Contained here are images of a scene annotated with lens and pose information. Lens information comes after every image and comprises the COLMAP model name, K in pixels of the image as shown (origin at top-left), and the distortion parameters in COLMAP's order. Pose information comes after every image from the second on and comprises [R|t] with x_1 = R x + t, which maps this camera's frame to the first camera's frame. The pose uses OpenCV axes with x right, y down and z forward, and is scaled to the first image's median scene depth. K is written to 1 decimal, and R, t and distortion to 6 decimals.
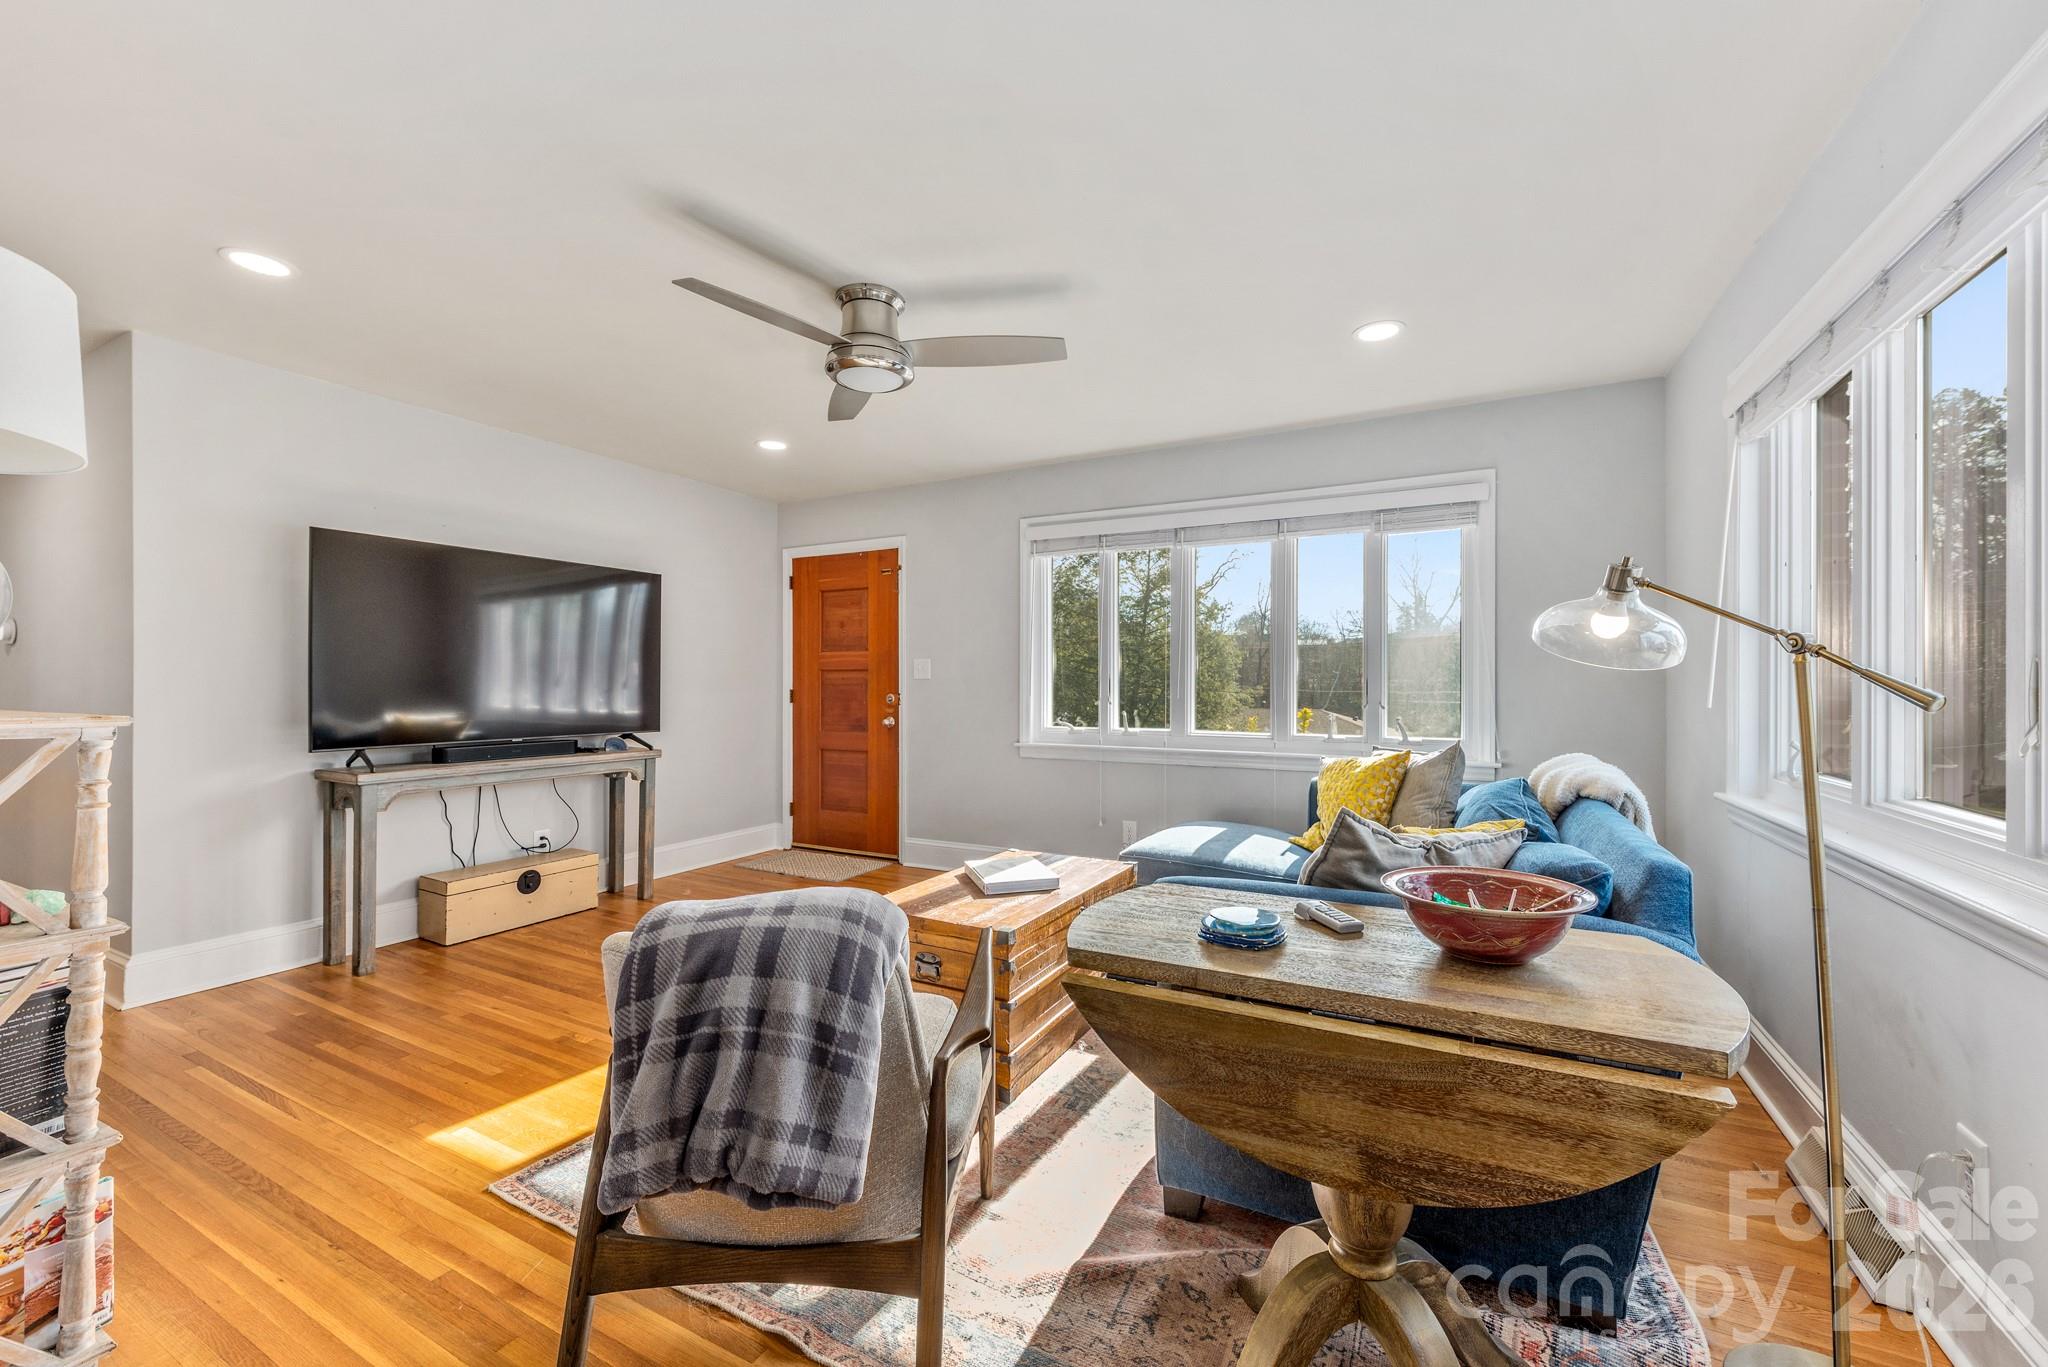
lens RADIAL K [[802.3, 0, 1038.8], [0, 802.3, 677.4], [0, 0, 1]] dist [0.002072, -0.000150]
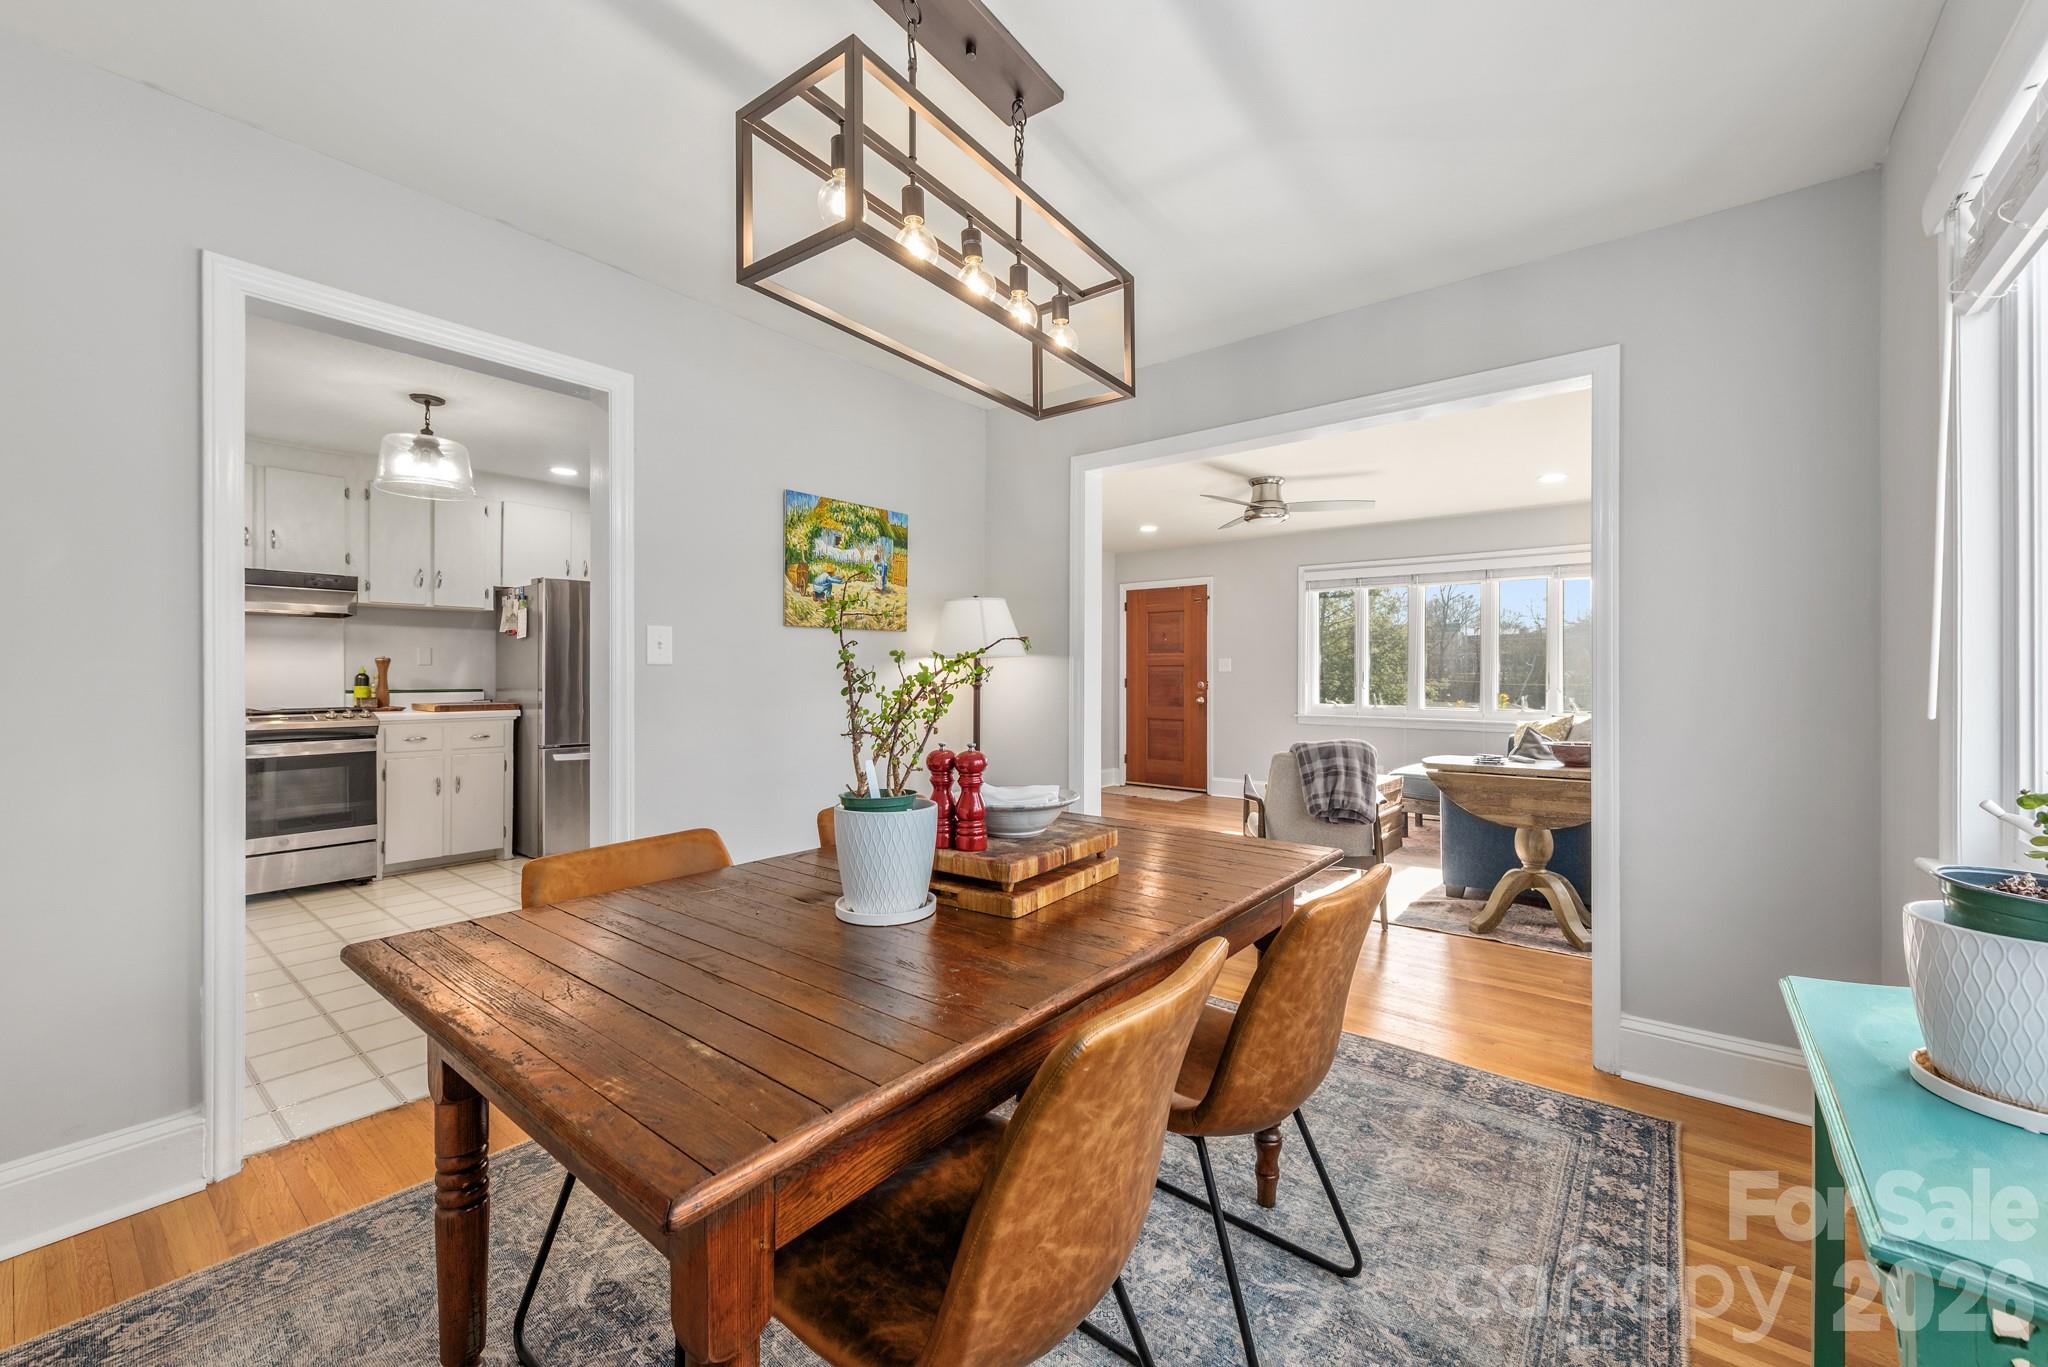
lens RADIAL K [[802.3, 0, 1038.8], [0, 802.3, 677.4], [0, 0, 1]] dist [0.002072, -0.000150]
pose [[0.981213, 0.004826, -0.192868, -0.194264], [-0.002802, 0.999938, 0.010768, -0.003019], [0.192908, -0.010025, 0.981166, -0.533272]]
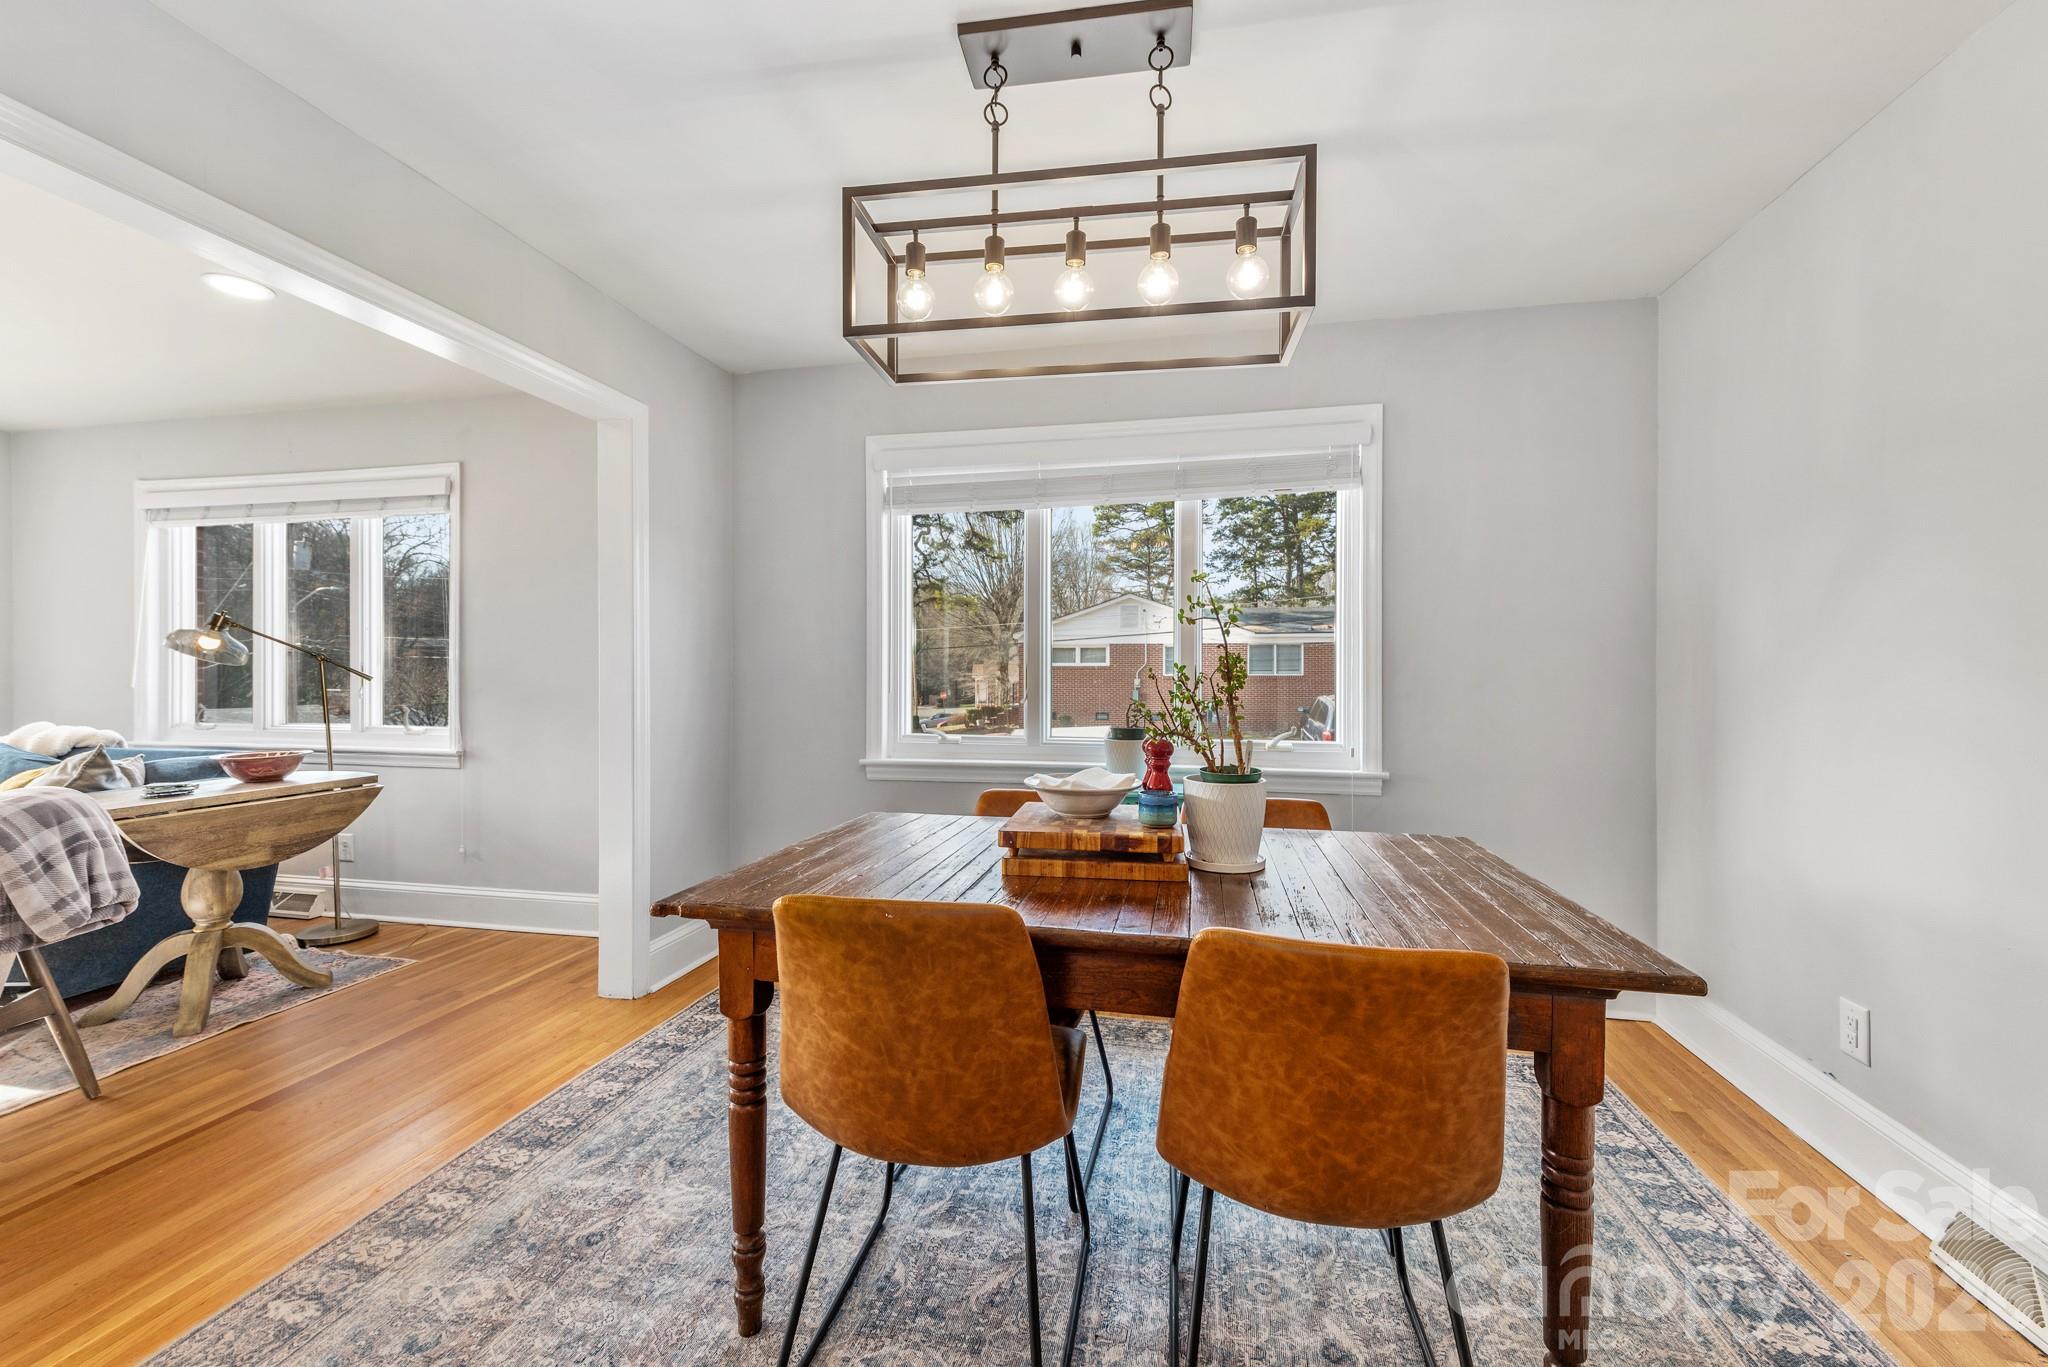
lens RADIAL K [[802.3, 0, 1038.8], [0, 802.3, 677.4], [0, 0, 1]] dist [0.002072, -0.000150]
pose [[-0.276215, 0.000529, 0.961096, -0.572246], [-0.008358, 0.999961, -0.002952, 0.002110], [-0.961059, -0.008848, -0.276200, -0.140844]]
